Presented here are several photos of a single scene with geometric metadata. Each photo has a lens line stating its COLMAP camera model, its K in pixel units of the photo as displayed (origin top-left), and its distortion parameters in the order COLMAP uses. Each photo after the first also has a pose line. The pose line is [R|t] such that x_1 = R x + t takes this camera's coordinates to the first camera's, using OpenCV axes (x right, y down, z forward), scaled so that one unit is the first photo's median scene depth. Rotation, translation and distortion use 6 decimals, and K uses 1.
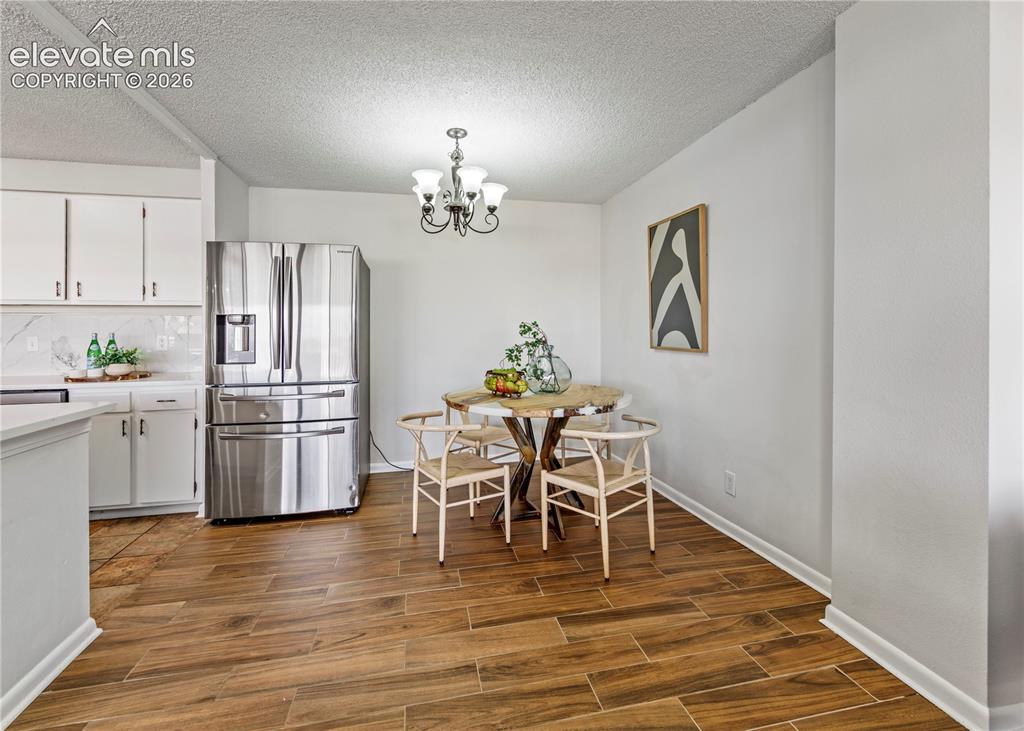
lens RADIAL K [[444.6, 0, 504.9], [0, 444.6, 328.7], [0, 0, 1]] dist [-0.004135, -0.000297]
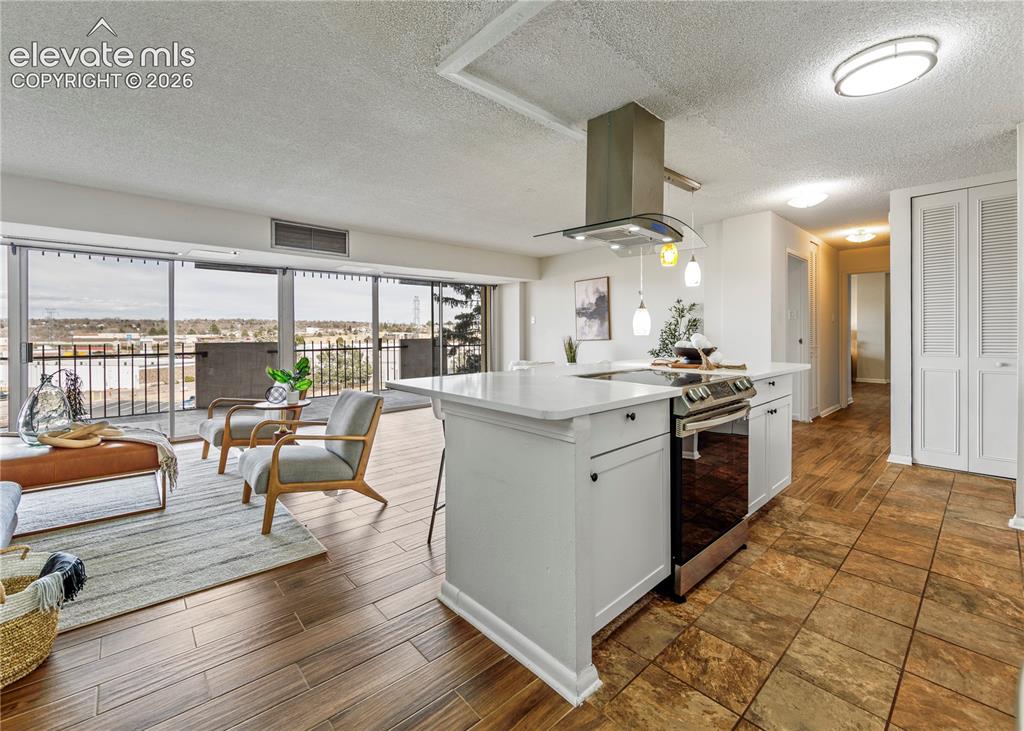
lens RADIAL K [[439.0, 0, 510.8], [0, 439.0, 339.8], [0, 0, 1]] dist [-0.001964, 0.000076]
pose [[-0.865516, 0.020219, -0.500474, -0.272511], [0.010358, 0.999694, 0.022474, 0.012773], [0.500775, 0.014268, -0.865460, 0.998457]]
